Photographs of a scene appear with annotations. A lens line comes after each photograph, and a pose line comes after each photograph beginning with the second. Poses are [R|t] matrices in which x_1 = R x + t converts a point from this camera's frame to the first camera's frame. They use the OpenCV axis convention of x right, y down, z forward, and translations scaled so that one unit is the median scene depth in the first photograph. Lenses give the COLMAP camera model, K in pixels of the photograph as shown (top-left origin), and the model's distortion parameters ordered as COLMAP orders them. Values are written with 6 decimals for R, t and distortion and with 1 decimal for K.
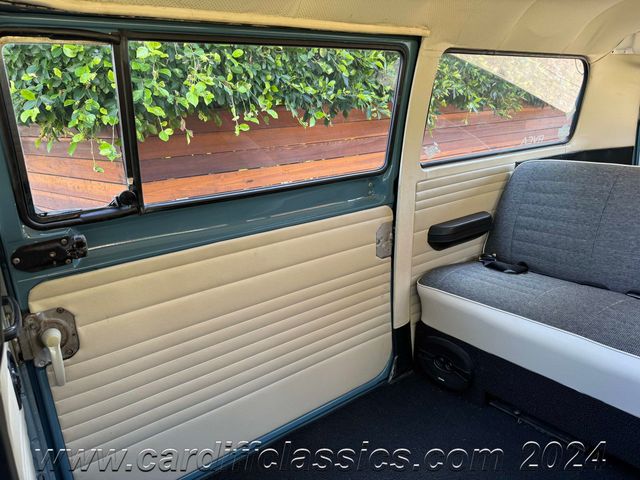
lens RADIAL K [[463.2, 0, 311.2], [0, 463.2, 240.0], [0, 0, 1]] dist [0.006112, 0.002669]
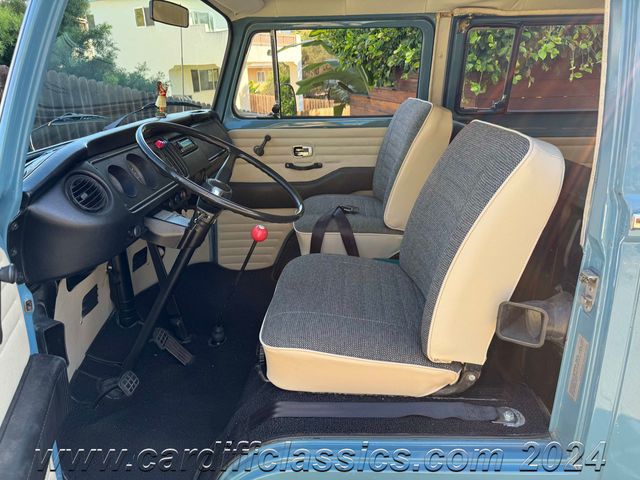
lens RADIAL K [[463.2, 0, 311.2], [0, 463.2, 240.0], [0, 0, 1]] dist [0.006112, 0.002669]
pose [[0.787009, 0.232003, -0.571656, 0.130639], [-0.174854, 0.972484, 0.153952, 0.151954], [0.591644, -0.021206, 0.805921, -0.566008]]
